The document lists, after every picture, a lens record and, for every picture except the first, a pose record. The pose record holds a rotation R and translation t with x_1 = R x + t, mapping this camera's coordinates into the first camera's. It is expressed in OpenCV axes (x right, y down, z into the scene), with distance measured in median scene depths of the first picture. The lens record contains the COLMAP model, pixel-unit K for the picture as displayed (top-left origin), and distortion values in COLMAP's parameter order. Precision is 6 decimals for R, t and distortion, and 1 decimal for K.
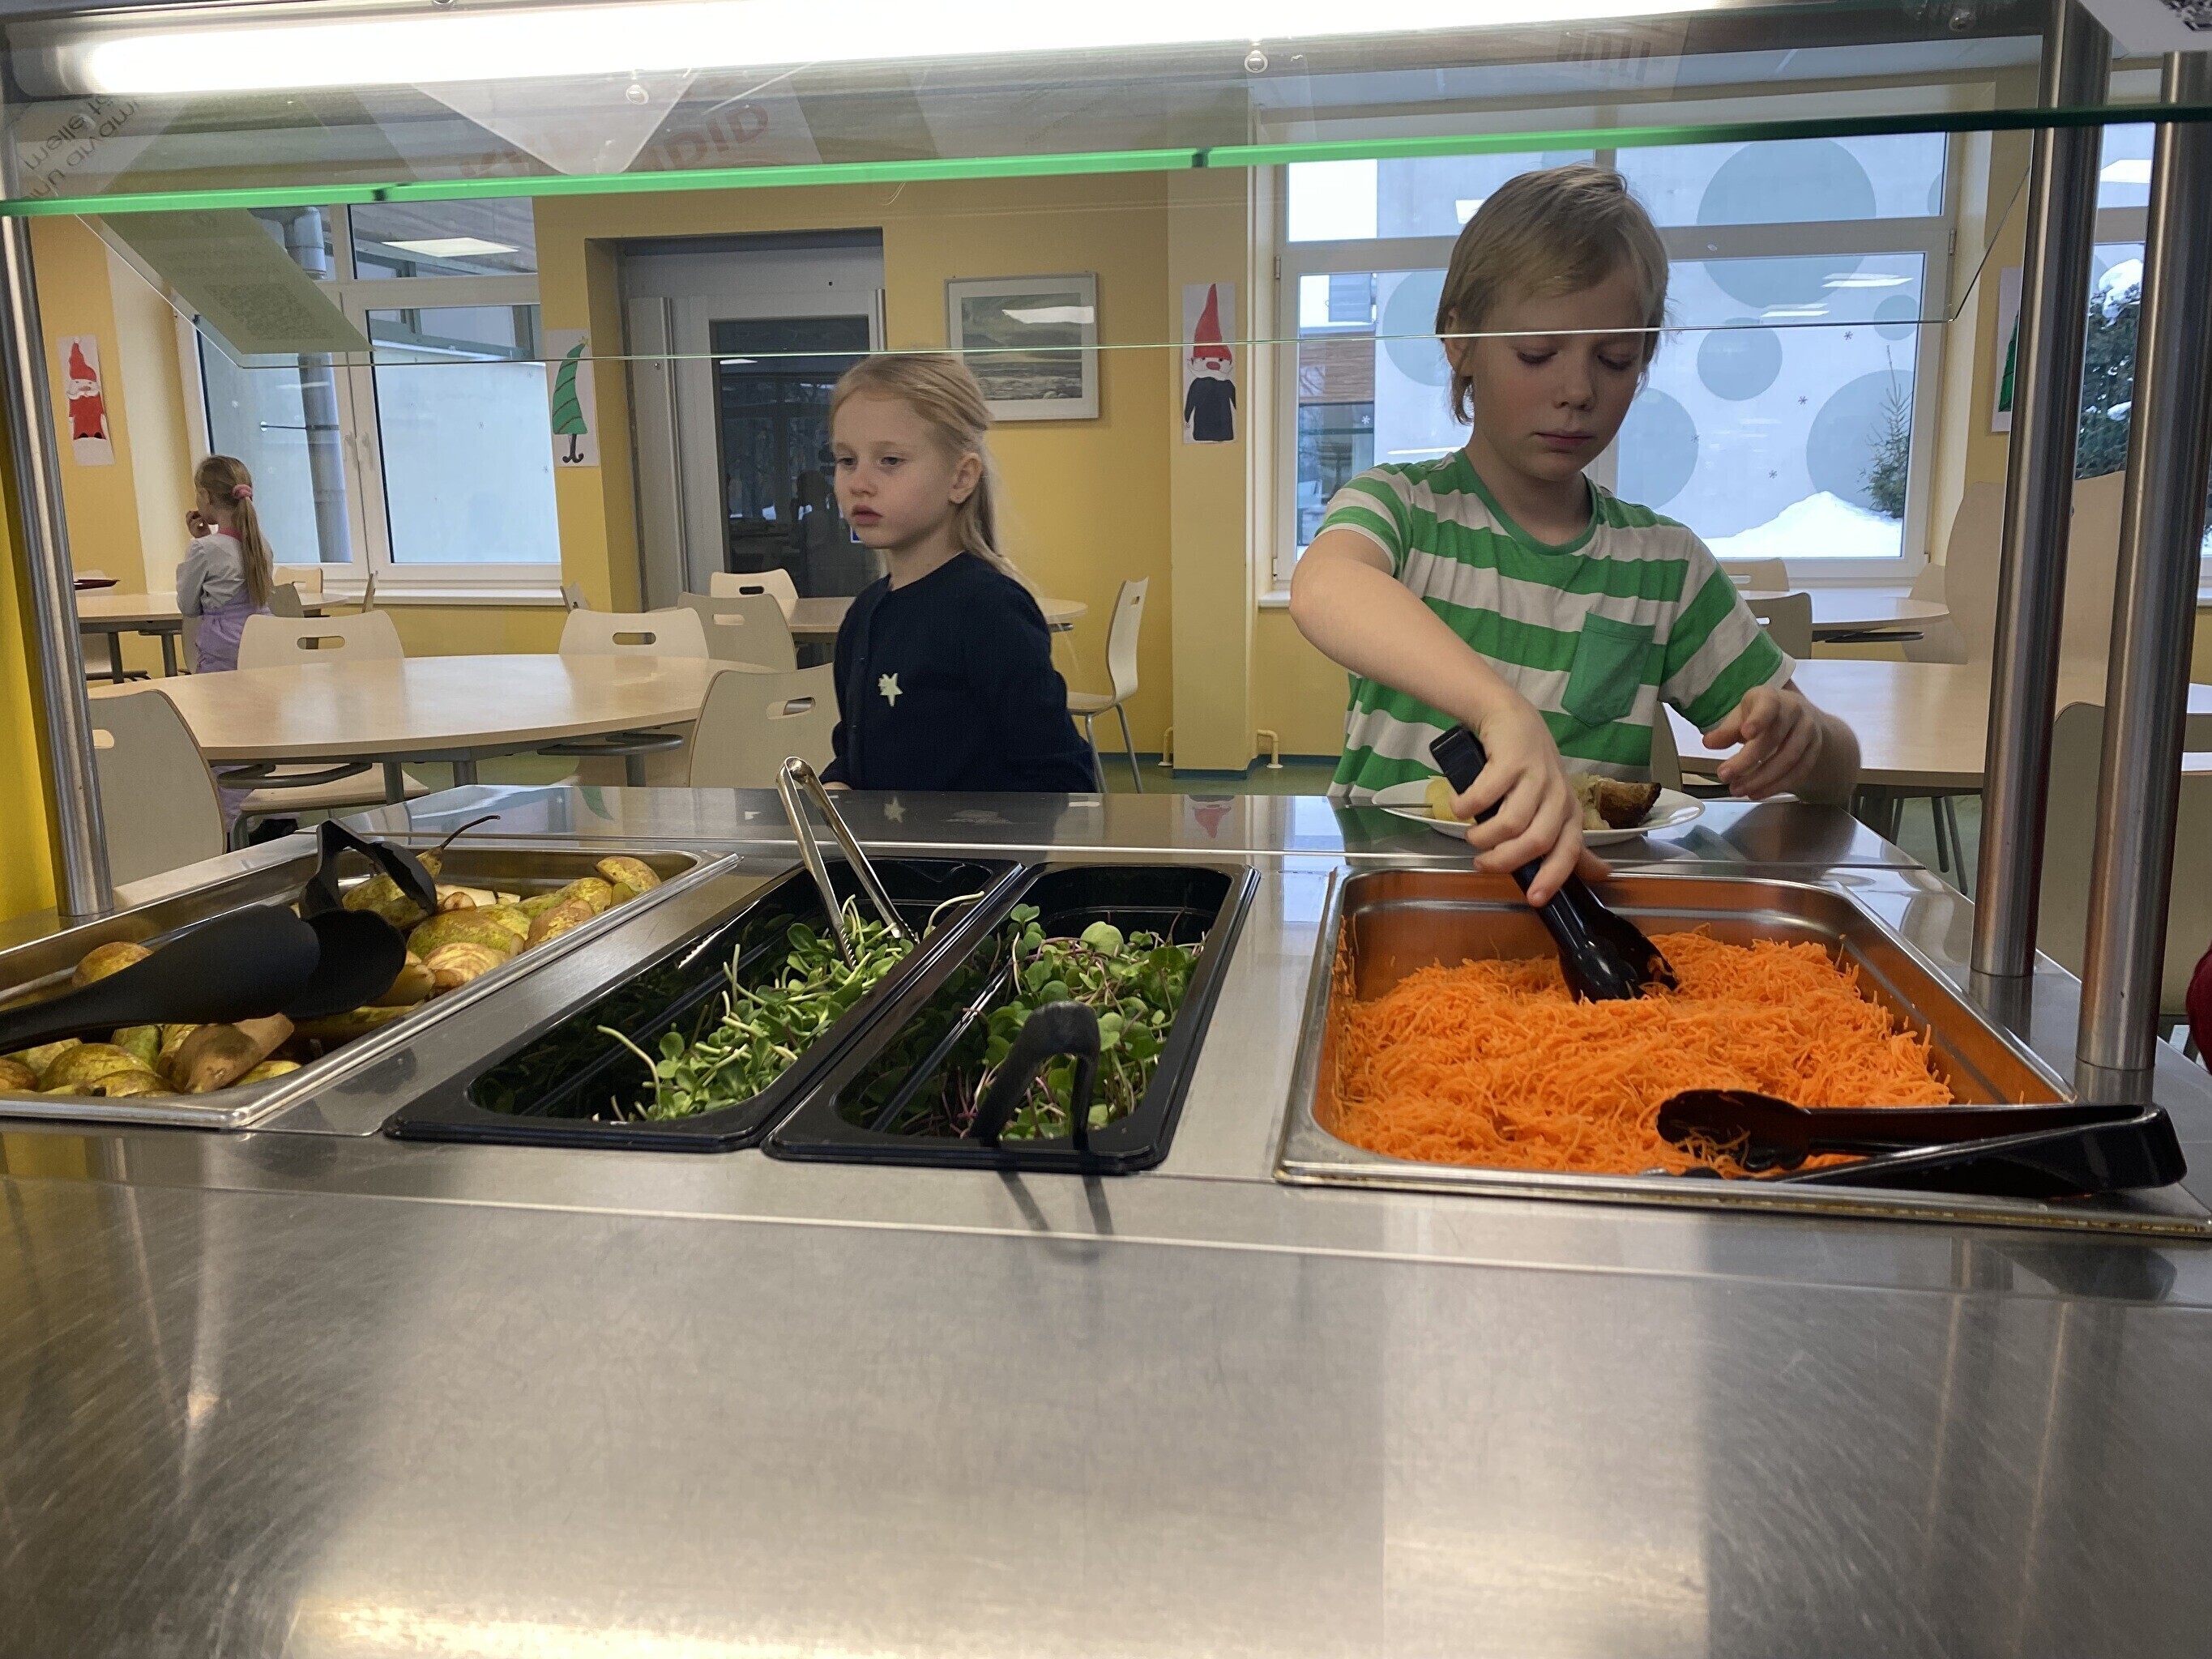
lens RADIAL K [[1635.5, 0, 1106.0], [0, 1635.5, 829.5], [0, 0, 1]] dist [0.057751, -0.156513]
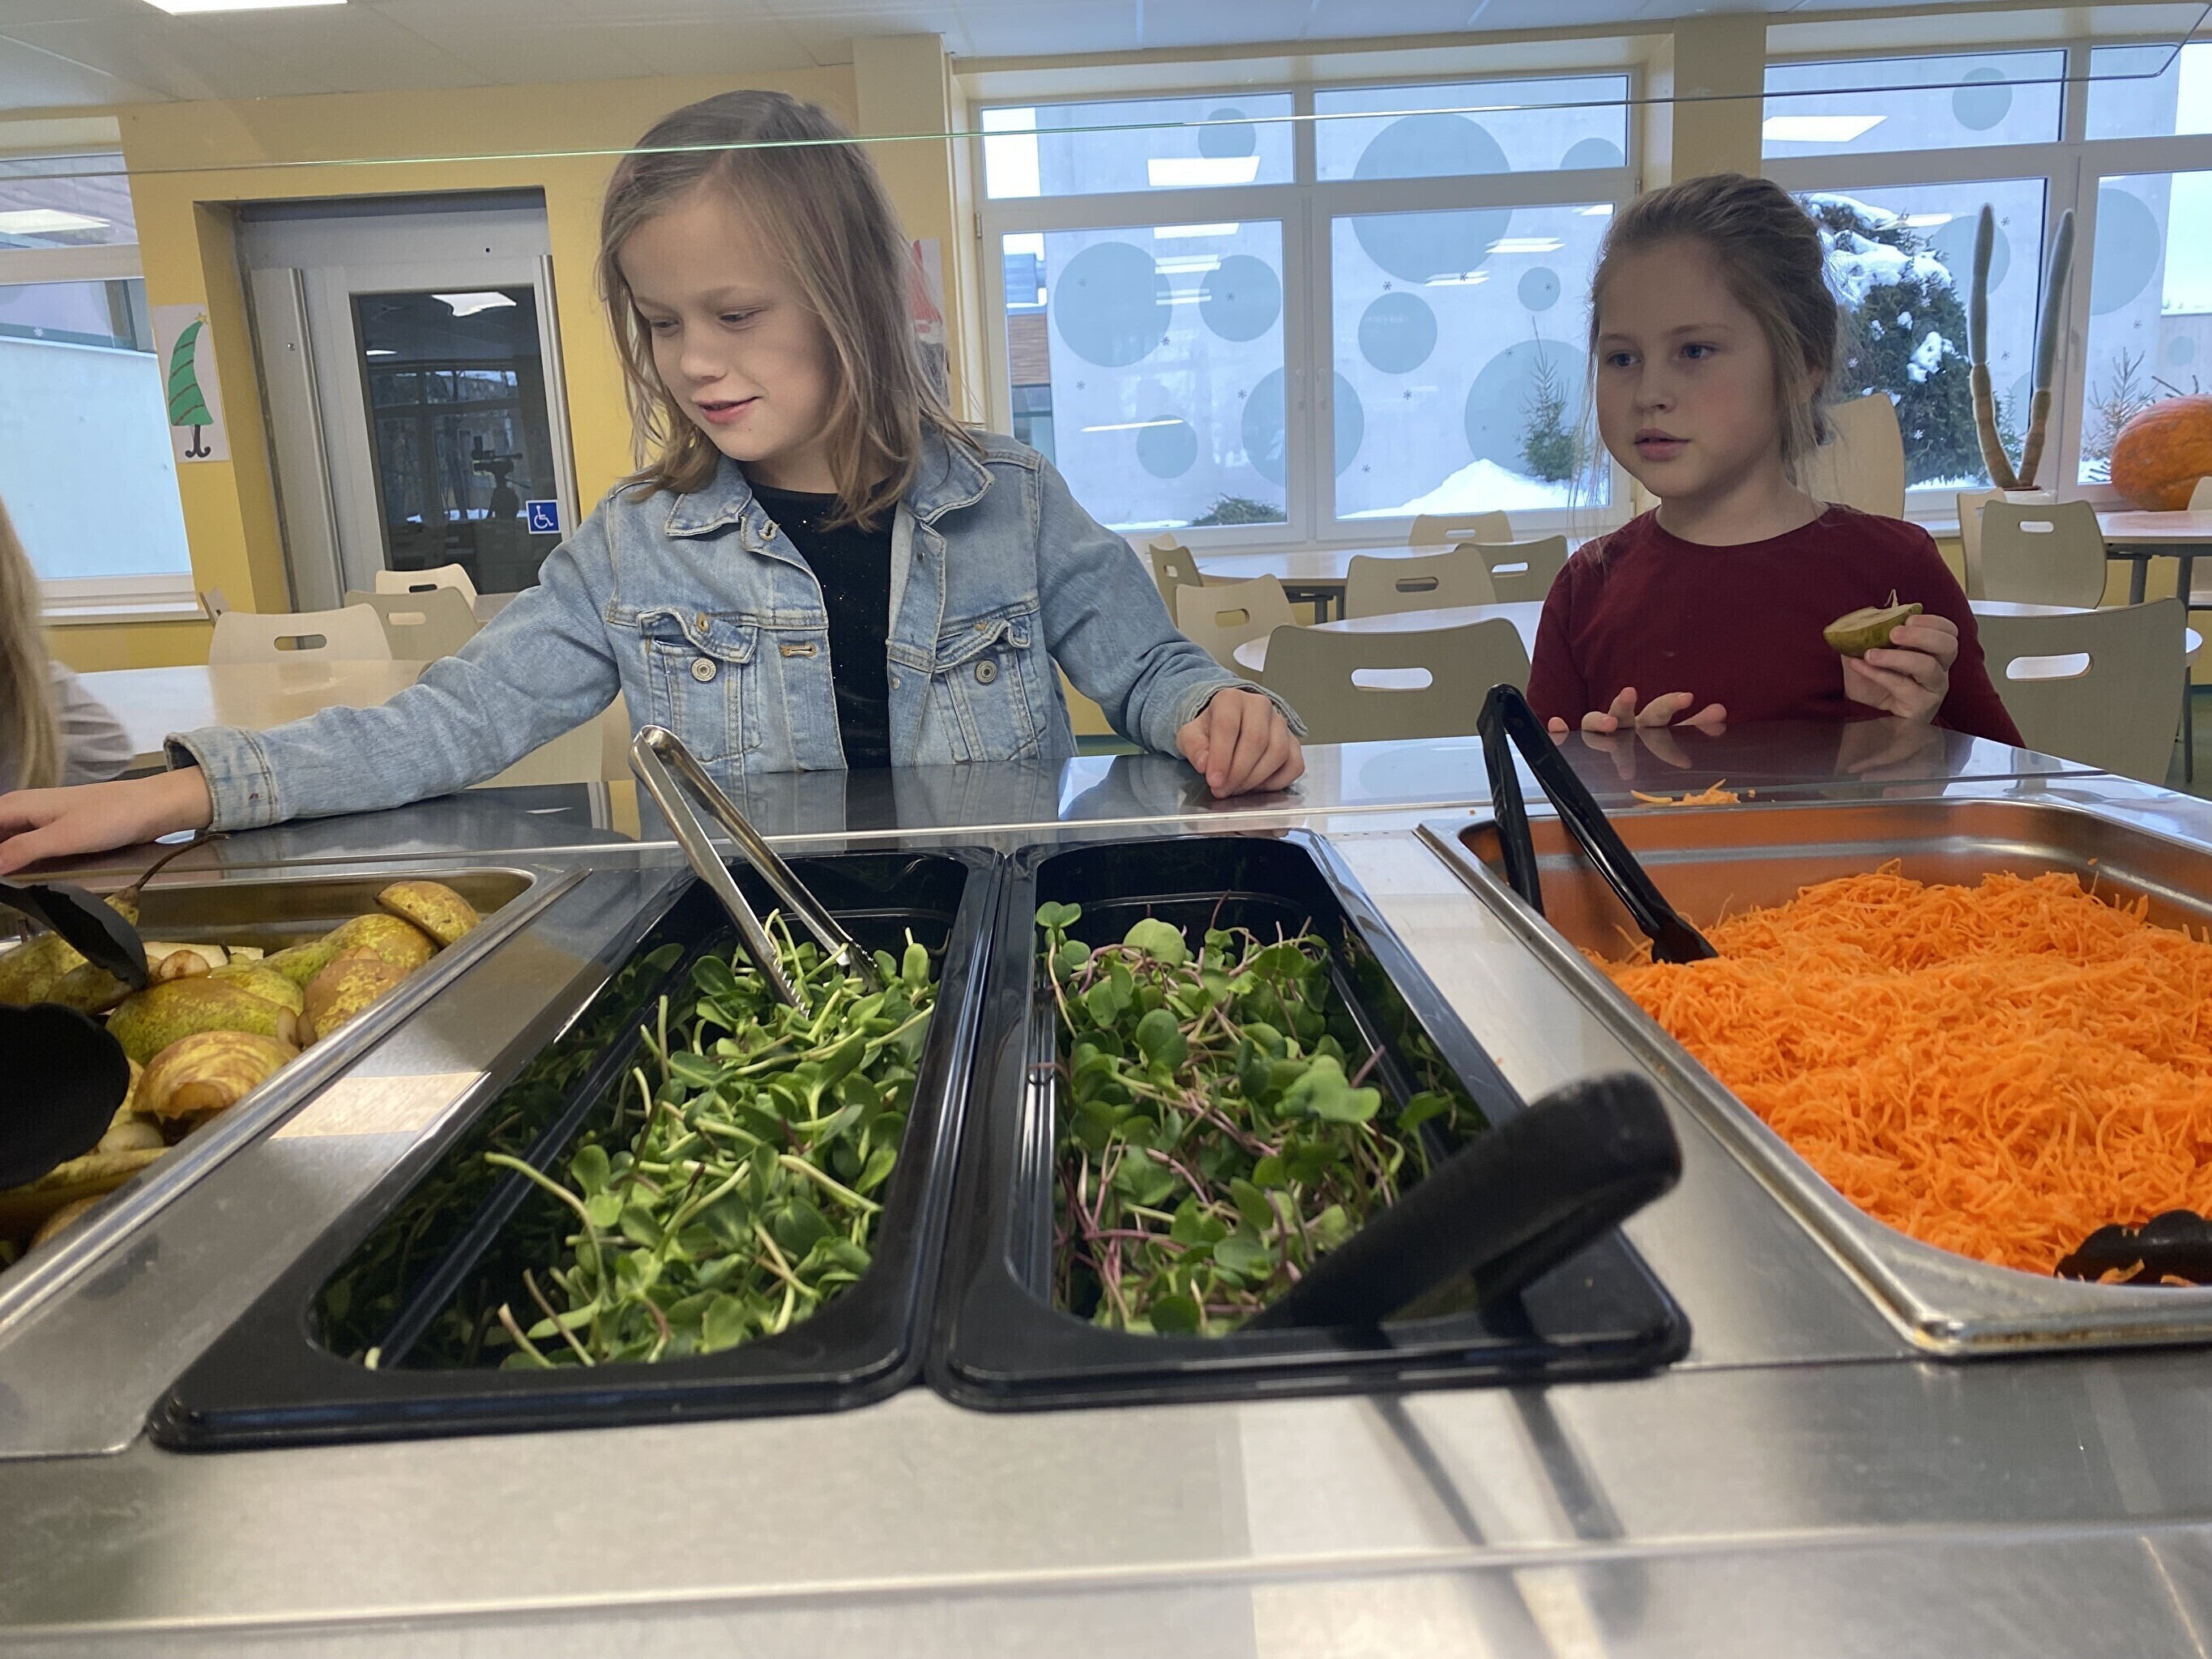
lens RADIAL K [[1686.4, 0, 1106.0], [0, 1686.4, 829.5], [0, 0, 1]] dist [0.001751, -0.000559]
pose [[0.983135, -0.070177, 0.168881, -0.129141], [0.069257, 0.997534, 0.011336, 0.007073], [-0.169260, 0.000552, 0.985571, 0.250829]]
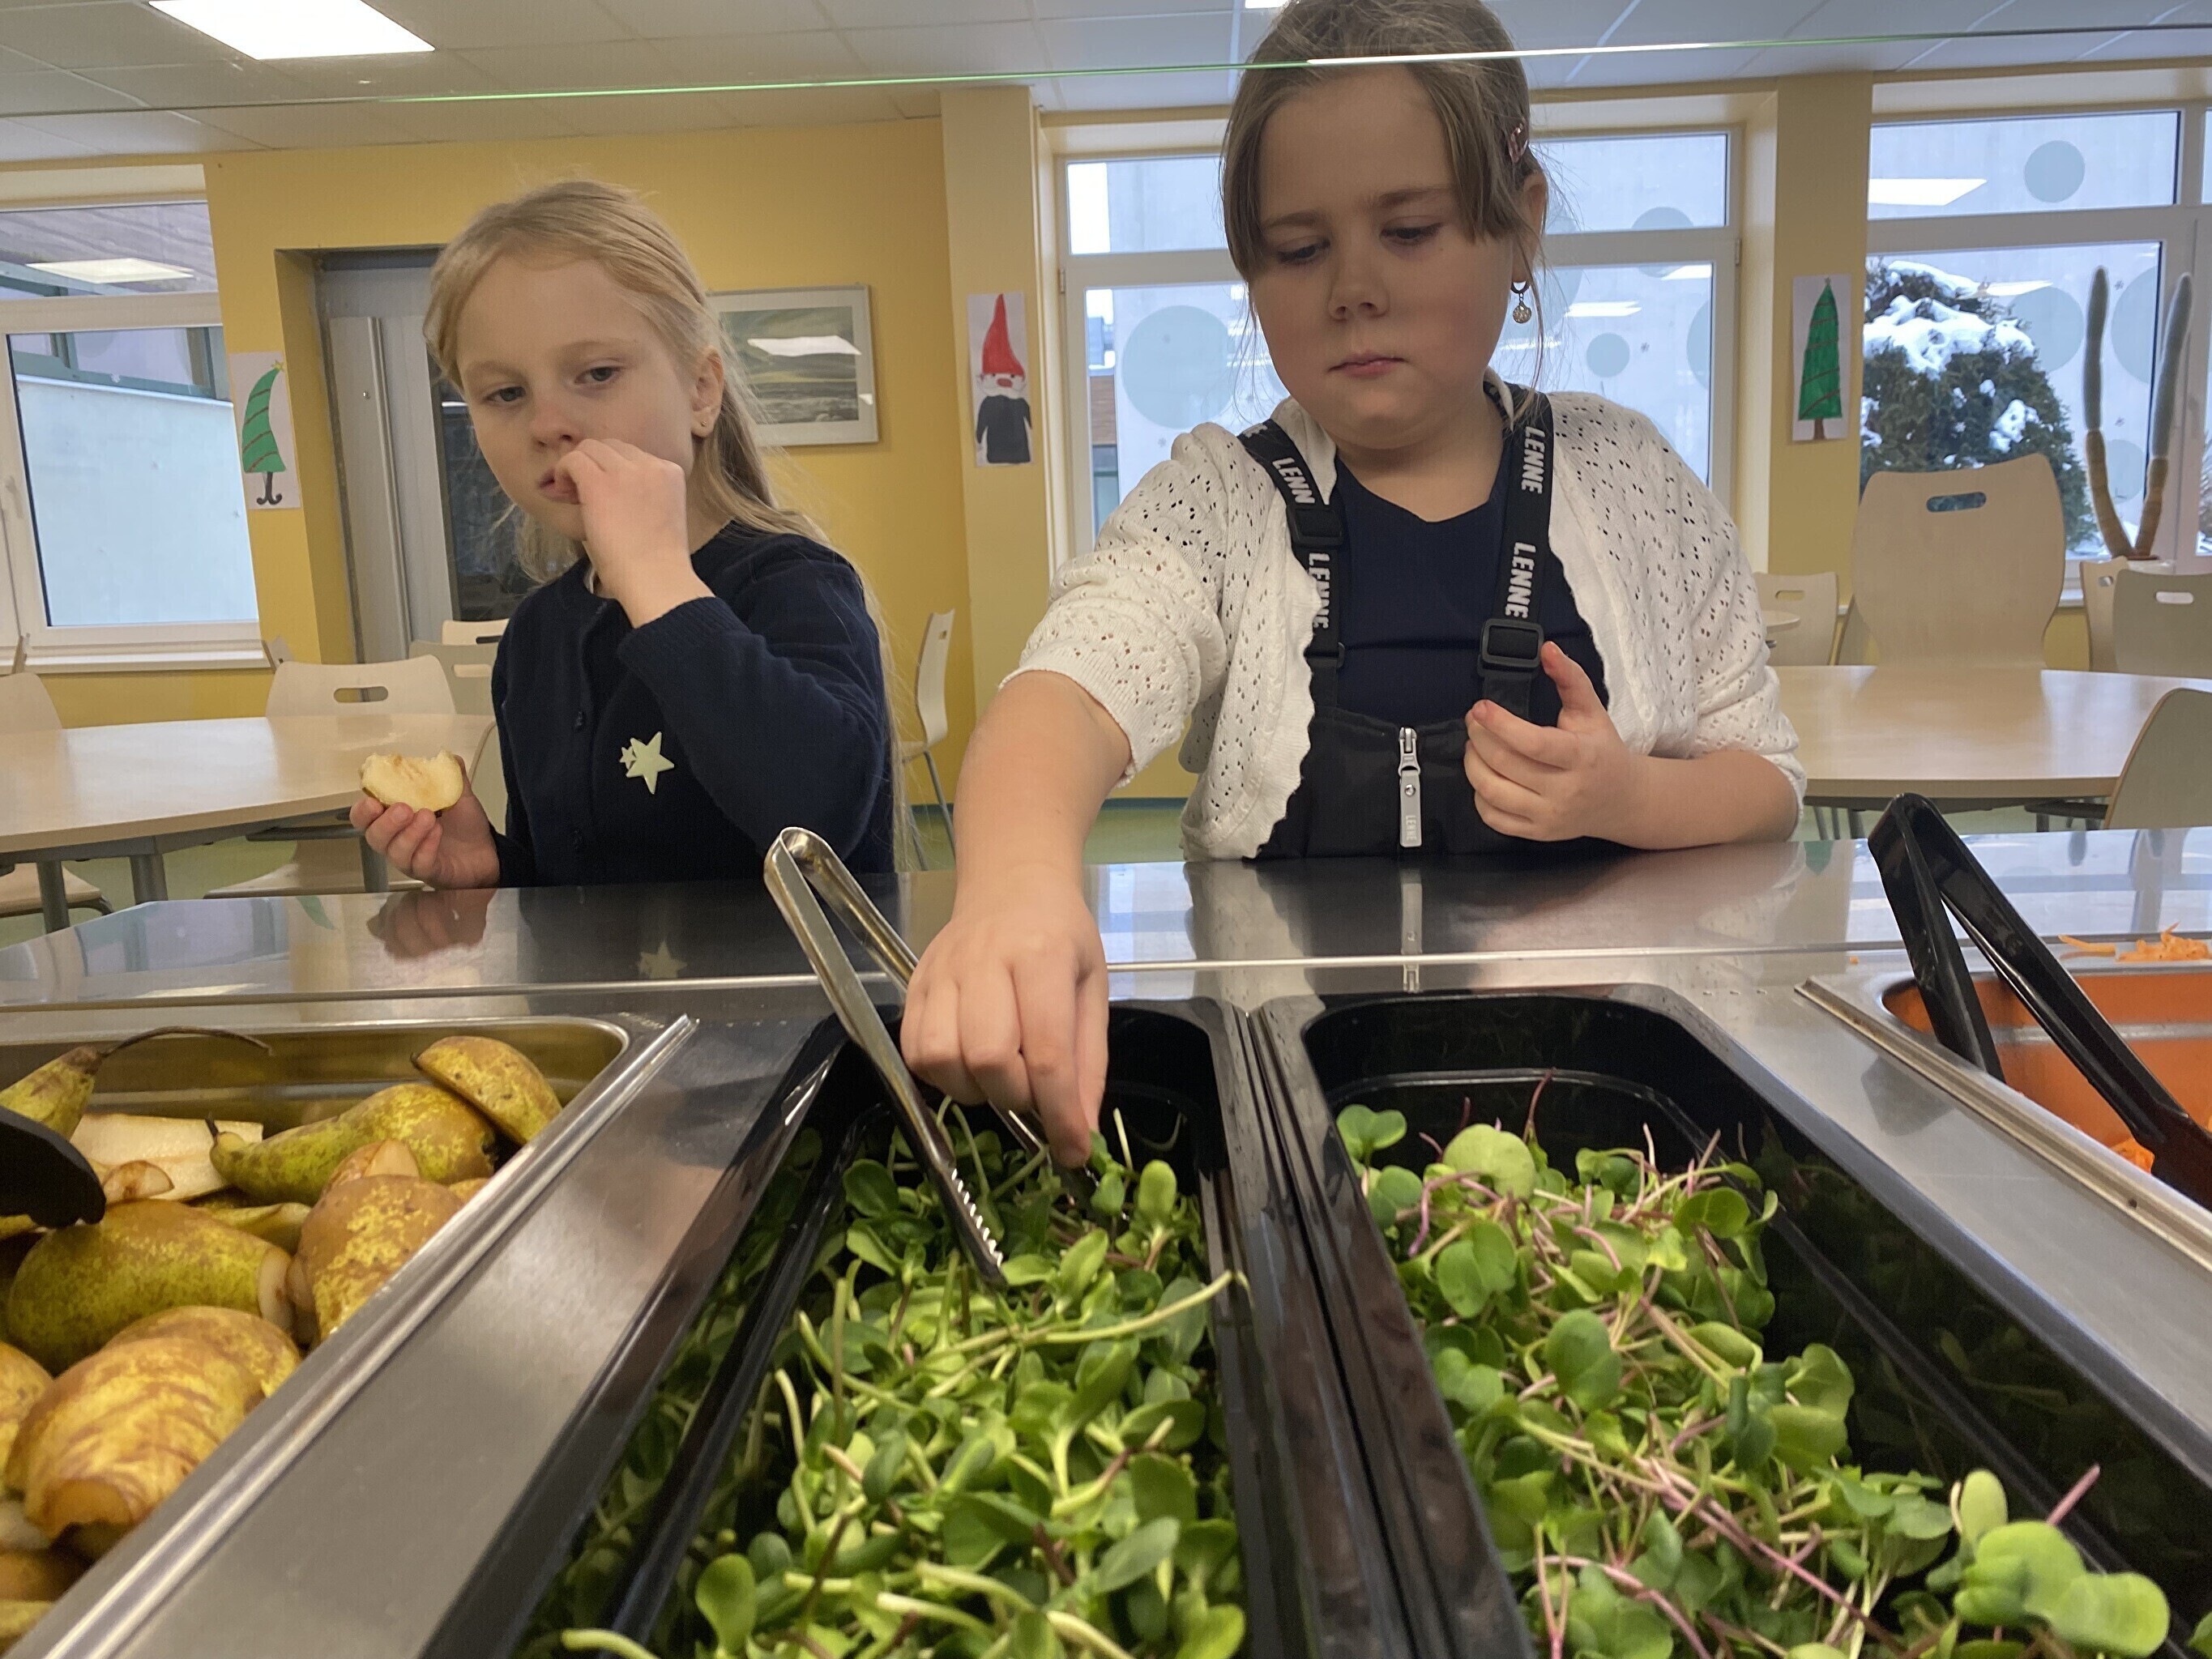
lens RADIAL K [[1709.8, 0, 1130.0], [0, 1709.8, 815.6], [0, 0, 1]] dist [0.010873, -0.008301]
pose [[0.987843, -0.046941, 0.148199, -0.167556], [0.052571, 0.998028, -0.034306, -0.024969], [-0.146297, 0.041680, 0.988362, 0.436753]]
